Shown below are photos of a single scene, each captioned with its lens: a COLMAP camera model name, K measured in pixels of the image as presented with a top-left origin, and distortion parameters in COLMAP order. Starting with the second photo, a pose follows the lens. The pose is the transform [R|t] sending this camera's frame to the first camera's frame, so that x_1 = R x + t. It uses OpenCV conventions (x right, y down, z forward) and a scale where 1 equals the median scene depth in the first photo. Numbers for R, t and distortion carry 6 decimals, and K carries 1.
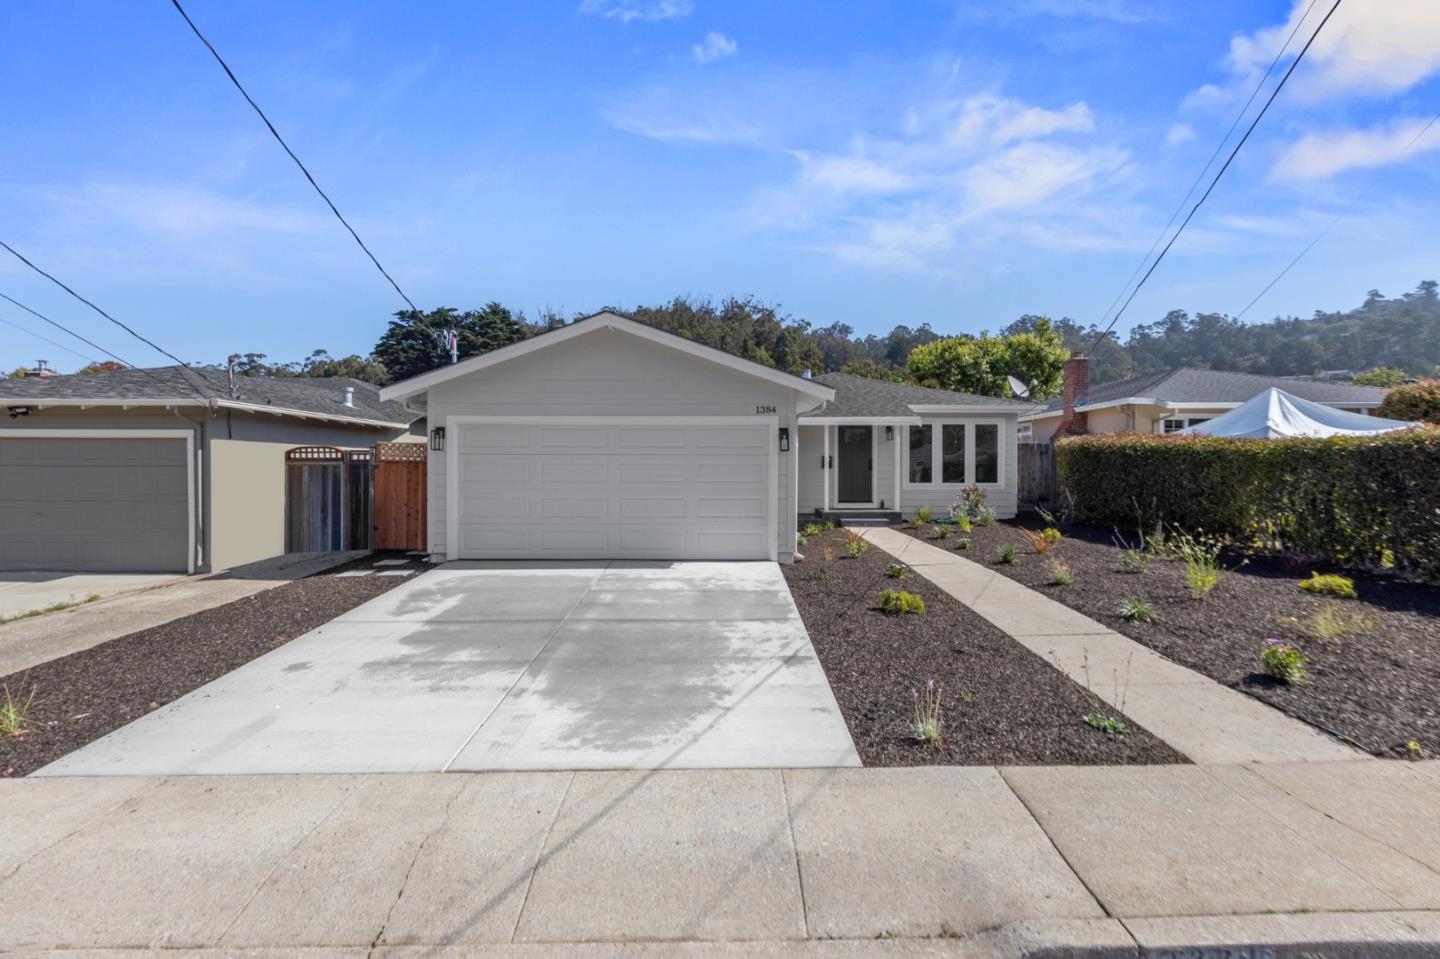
lens RADIAL K [[646.1, 0, 725.2], [0, 646.1, 457.9], [0, 0, 1]] dist [-0.000388, 0.000067]
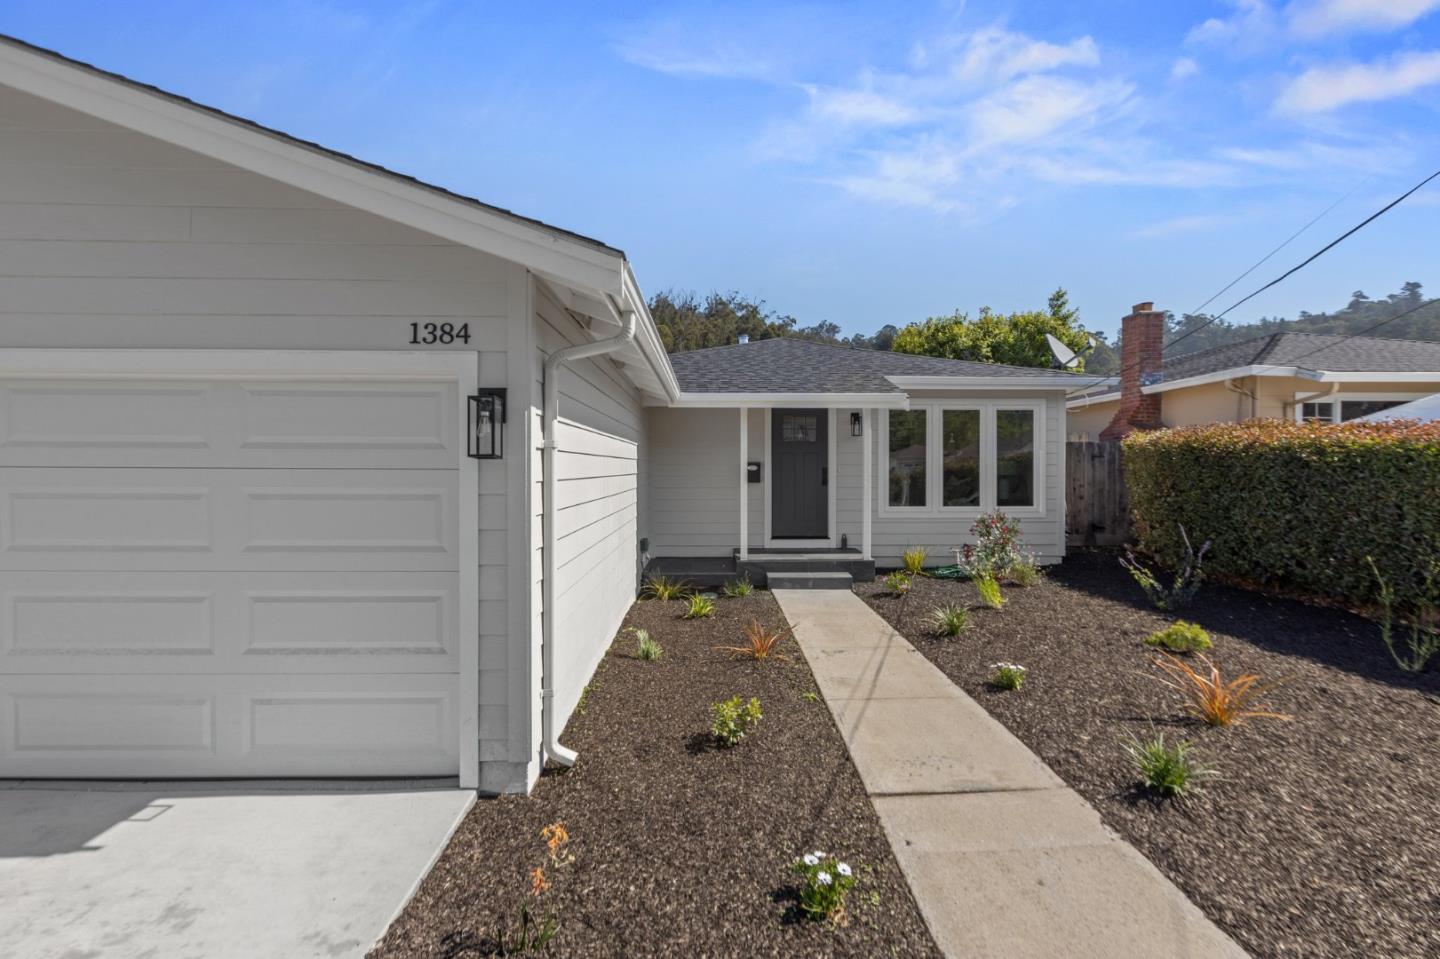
lens RADIAL K [[648.4, 0, 723.9], [0, 648.4, 460.5], [0, 0, 1]] dist [-0.000489, -0.000780]
pose [[0.999865, 0.000187, 0.016444, 0.118291], [-0.000237, 0.999995, 0.003046, -0.005843], [-0.016443, -0.003049, 0.999860, 0.388719]]
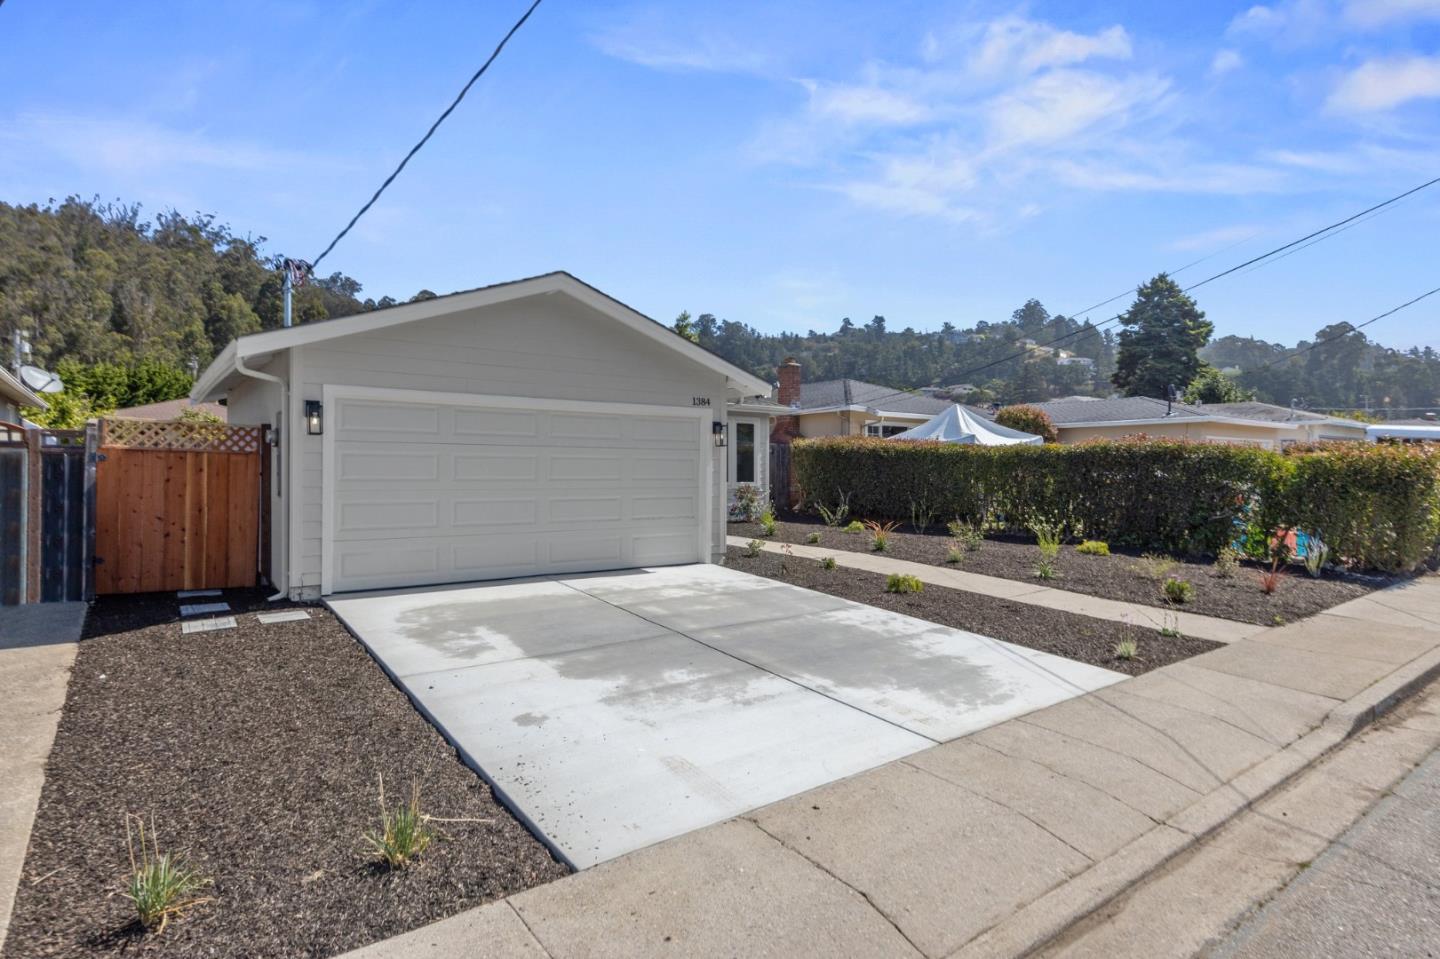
lens RADIAL K [[778.3, 0, 734.9], [0, 778.3, 471.2], [0, 0, 1]] dist [-0.000758, -0.001177]
pose [[0.794241, 0.002332, 0.607598, -0.340721], [-0.013309, 0.999819, 0.013560, 0.005957], [-0.607457, -0.018856, 0.794129, 0.045955]]
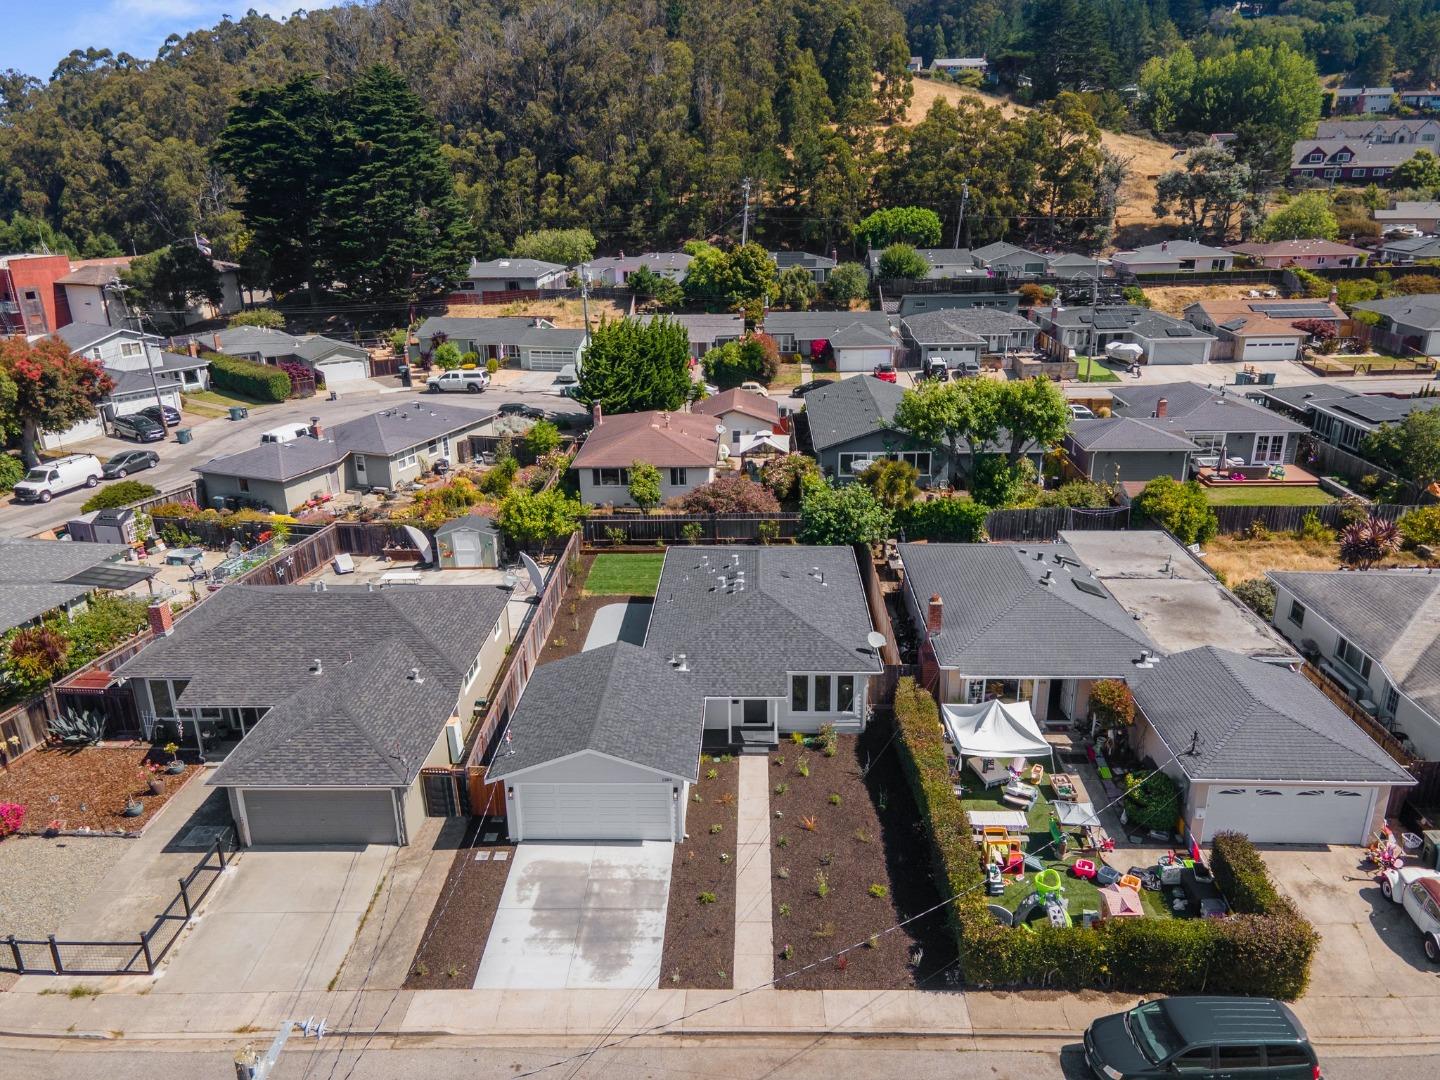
lens RADIAL K [[1049.5, 0, 741.4], [0, 1049.5, 539.5], [0, 0, 1]] dist [0.022789, -0.002199]
pose [[0.999740, 0.002457, -0.022660, 0.219588], [0.005670, 0.936113, 0.351654, -1.154966], [0.022076, -0.351691, 0.935856, -1.091716]]
